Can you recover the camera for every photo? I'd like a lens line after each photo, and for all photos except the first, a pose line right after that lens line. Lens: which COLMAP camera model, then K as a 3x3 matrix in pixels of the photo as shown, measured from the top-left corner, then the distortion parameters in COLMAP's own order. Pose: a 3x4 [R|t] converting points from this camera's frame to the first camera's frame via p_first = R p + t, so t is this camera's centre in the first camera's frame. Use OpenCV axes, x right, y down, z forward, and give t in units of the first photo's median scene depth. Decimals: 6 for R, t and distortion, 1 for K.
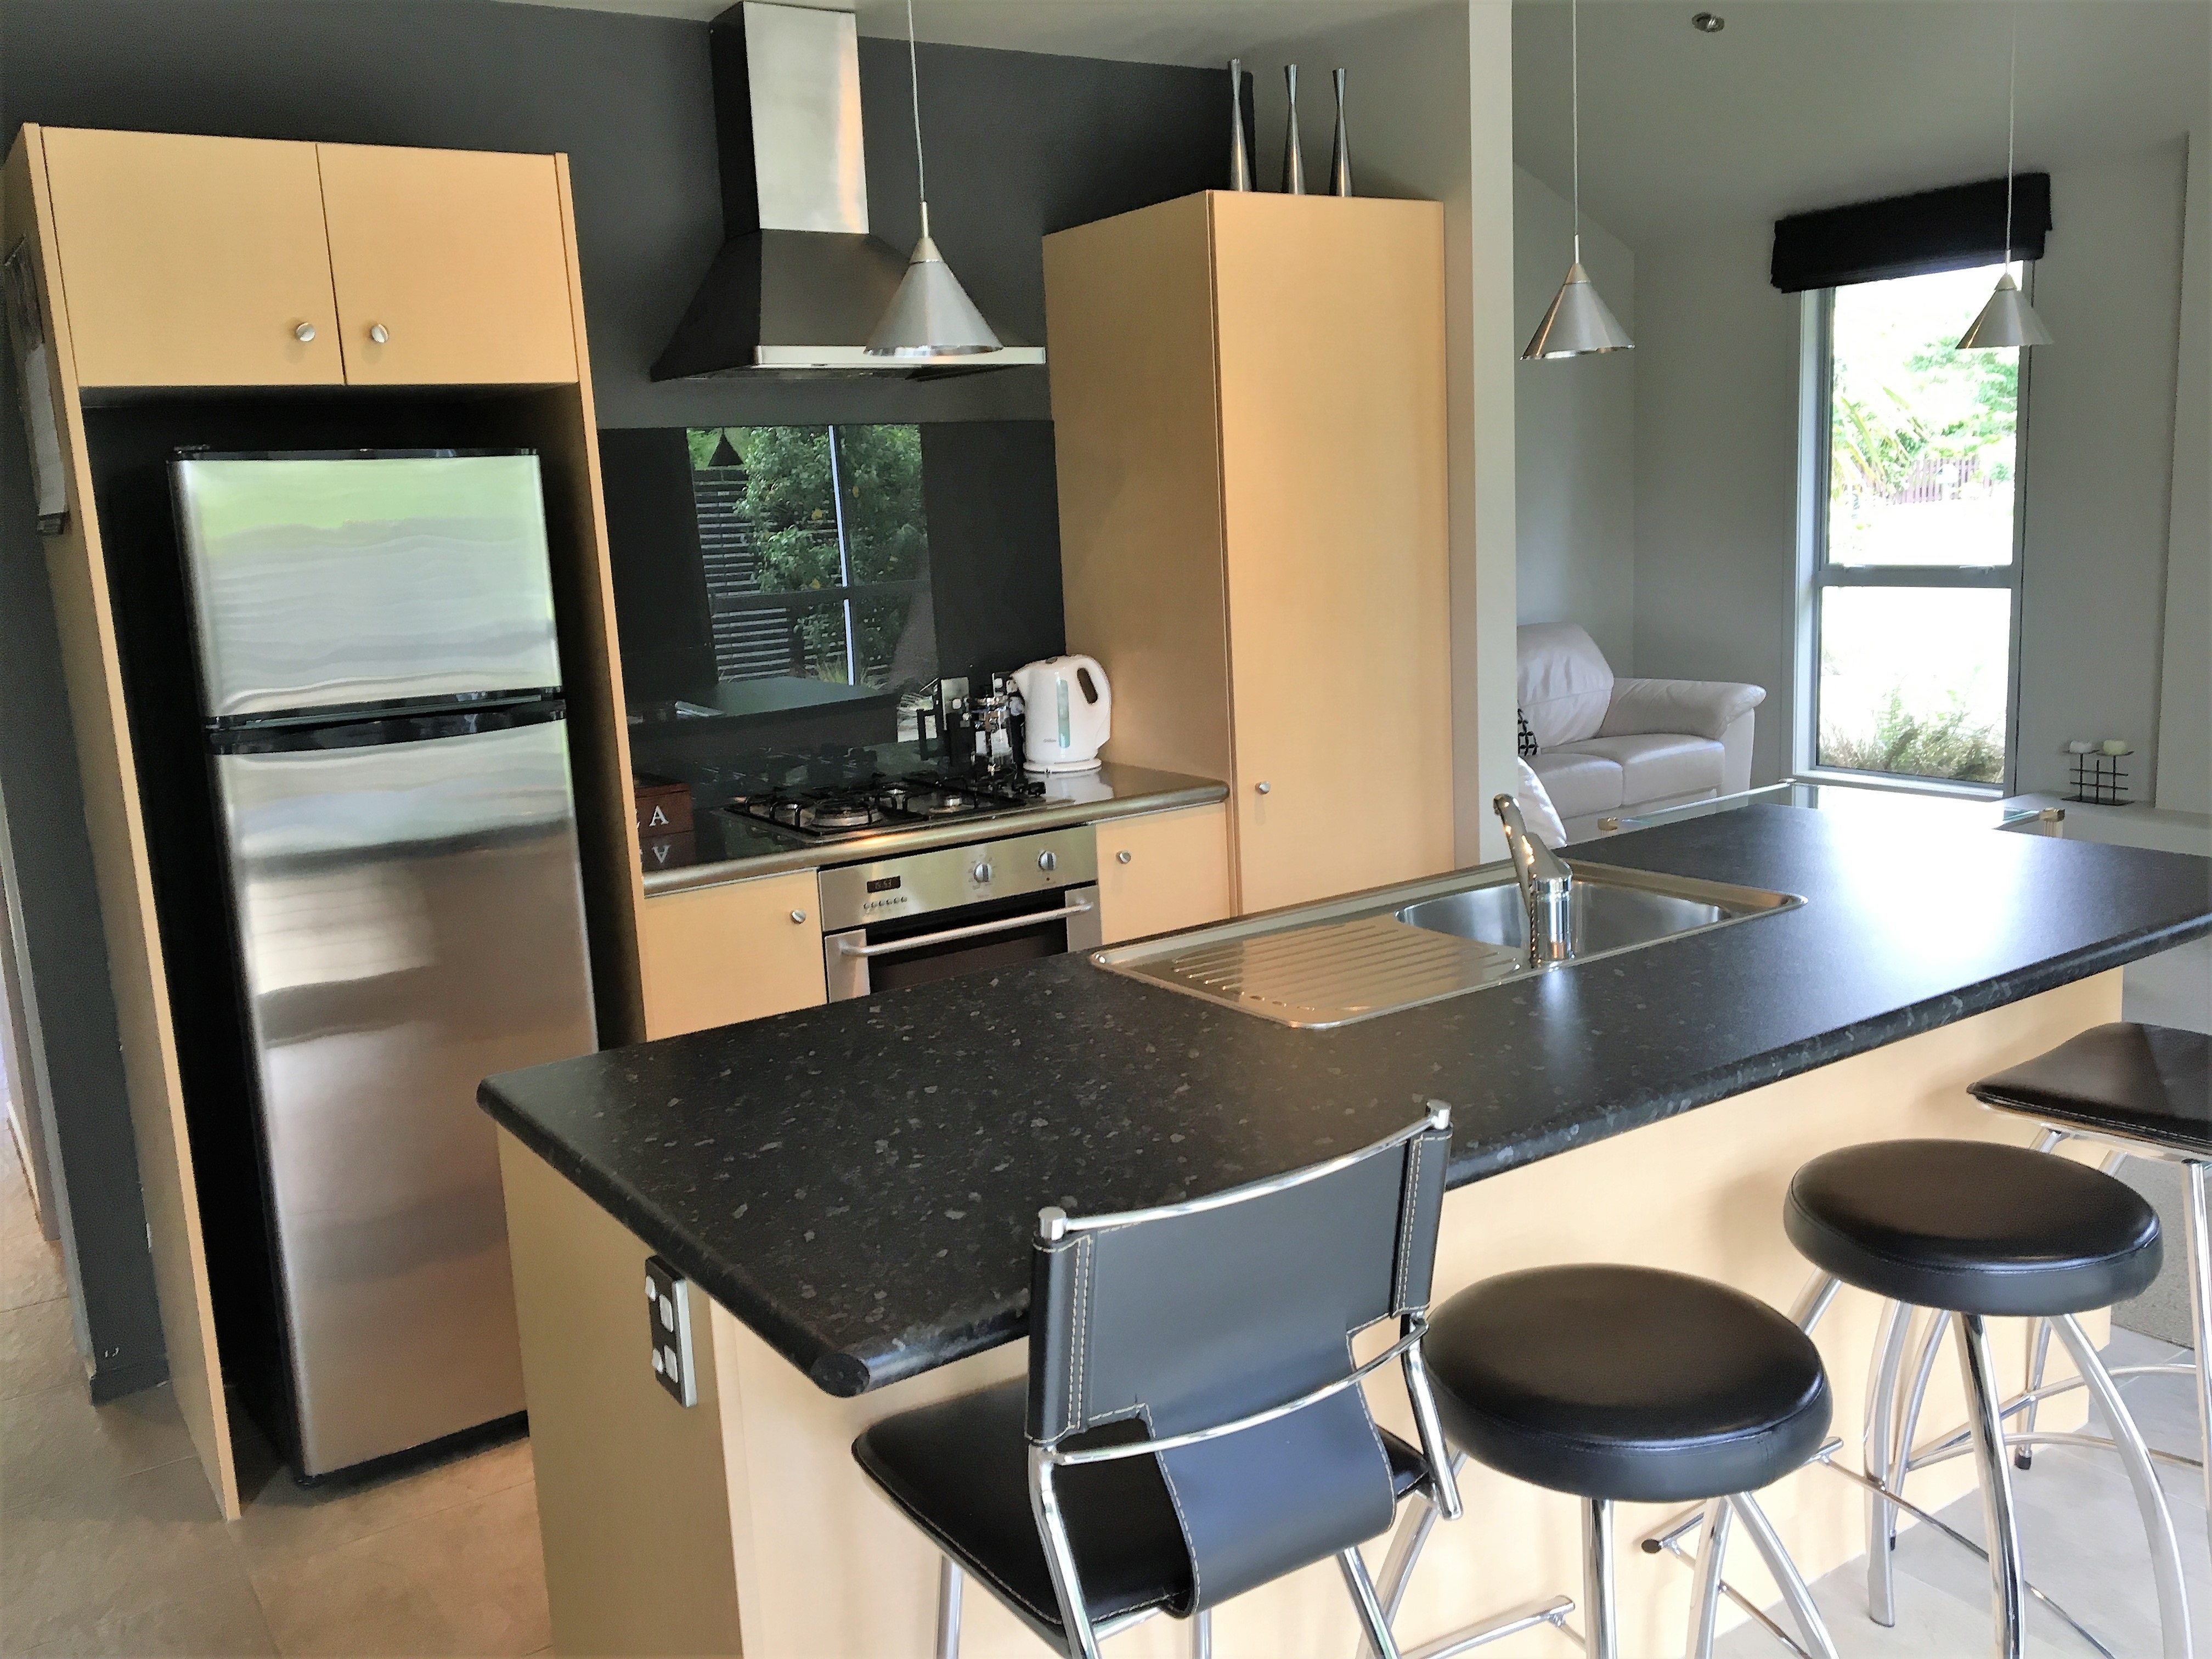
lens RADIAL K [[1887.6, 0, 1106.0], [0, 1887.6, 829.5], [0, 0, 1]] dist [0.117372, -0.151631]
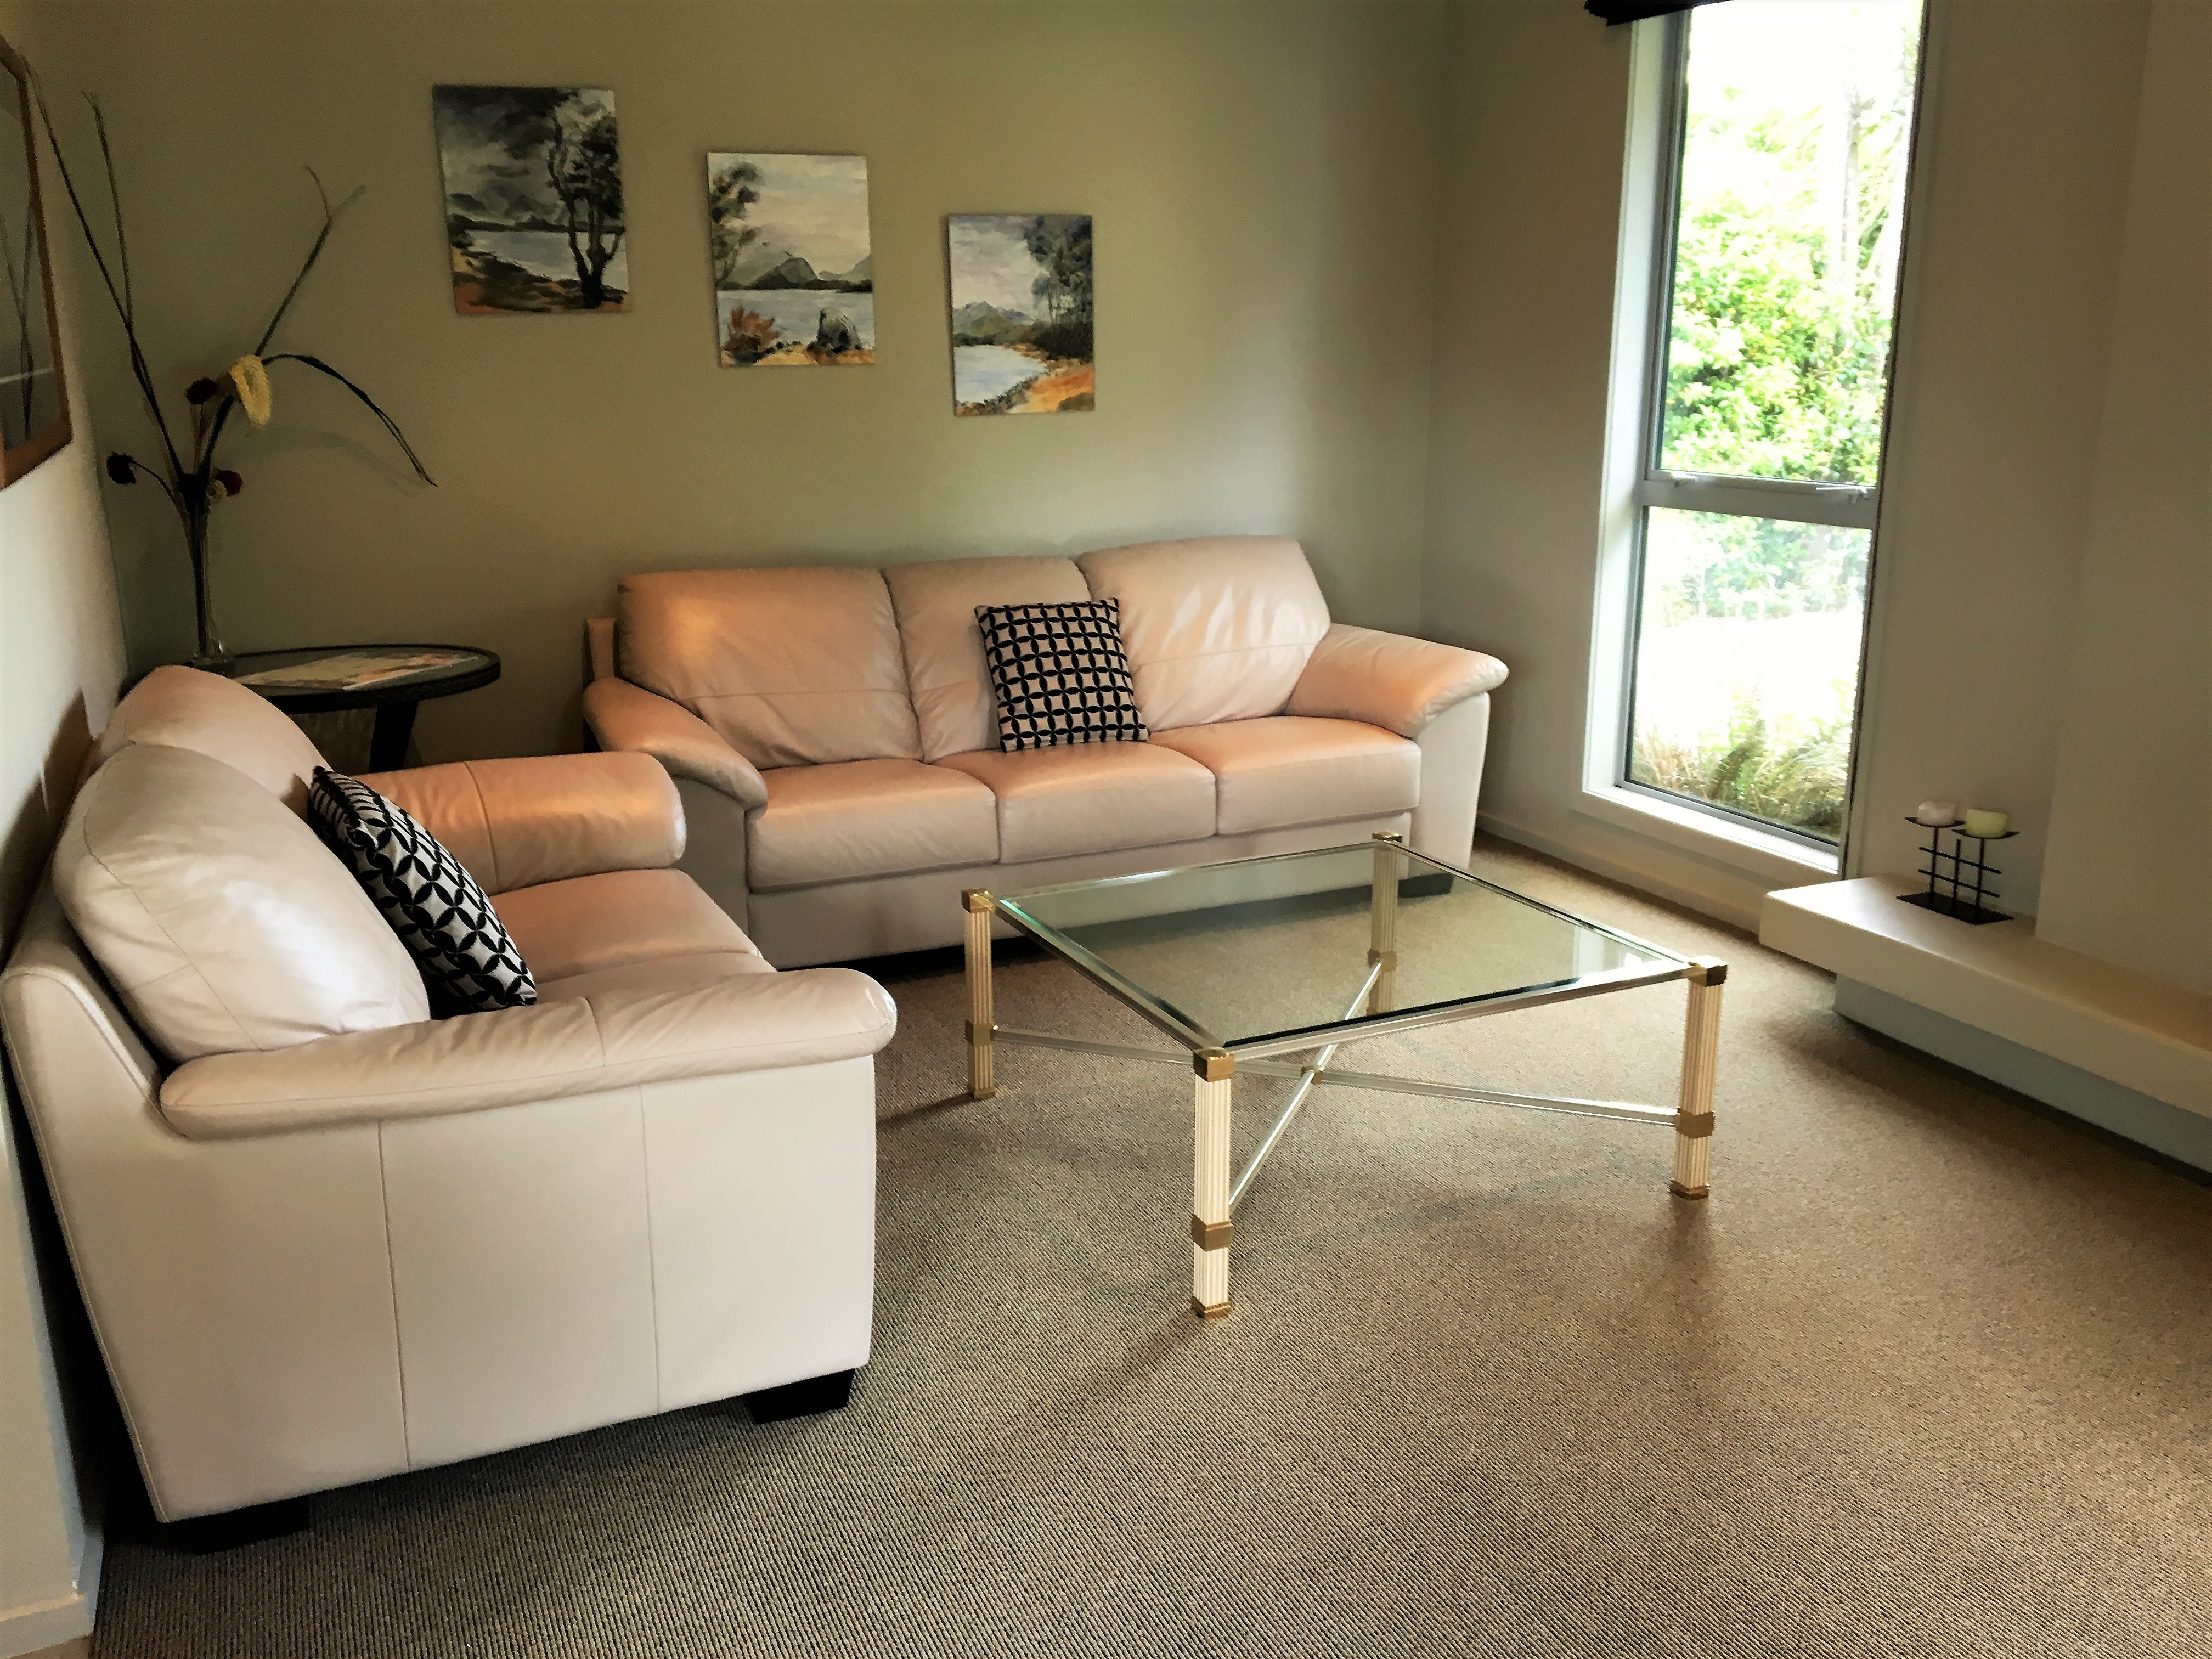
lens RADIAL K [[1873.4, 0, 1113.9], [0, 1873.4, 819.4], [0, 0, 1]] dist [0.202465, -0.431572]
pose [[0.985643, 0.087350, -0.144494, 0.309956], [-0.077648, 0.994415, 0.071485, -0.056489], [0.149931, -0.059239, 0.986920, 0.351543]]
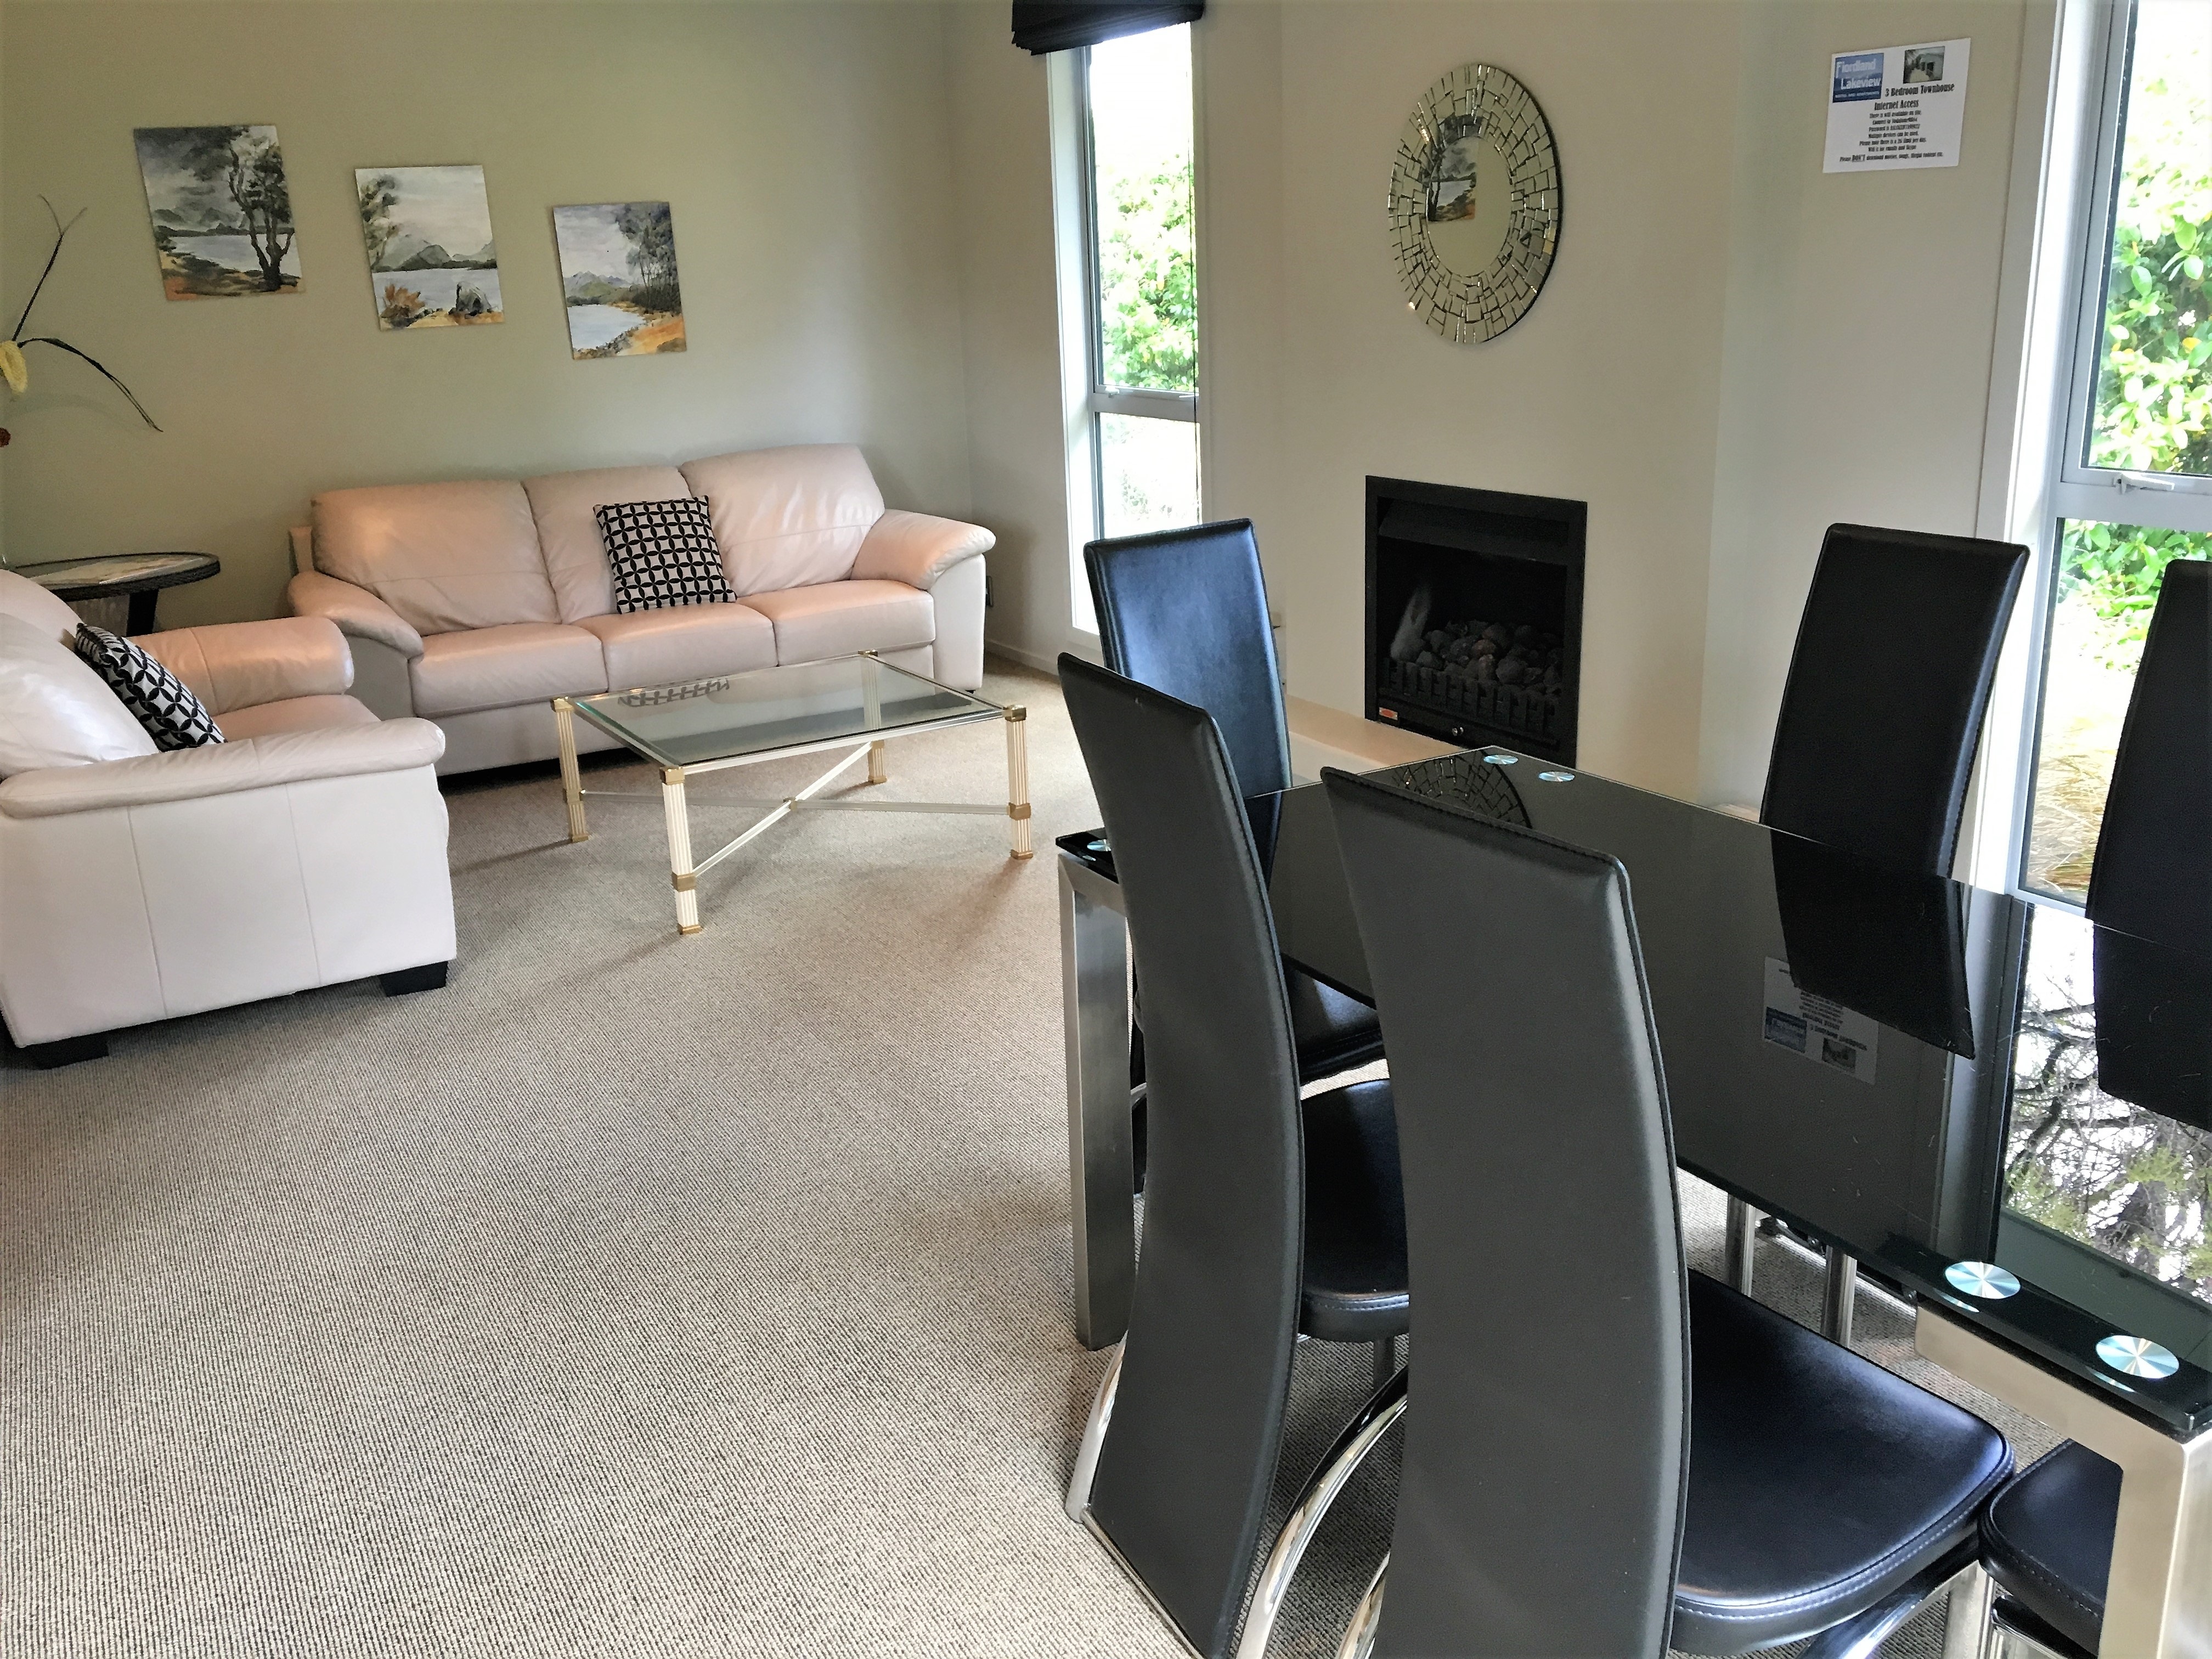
lens RADIAL K [[1887.6, 0, 1106.0], [0, 1887.6, 829.5], [0, 0, 1]] dist [0.117372, -0.151631]
pose [[0.997379, 0.035217, -0.063202, 0.453369], [-0.027543, 0.992580, 0.118433, -0.042553], [0.066903, -0.116382, 0.990949, 0.129422]]
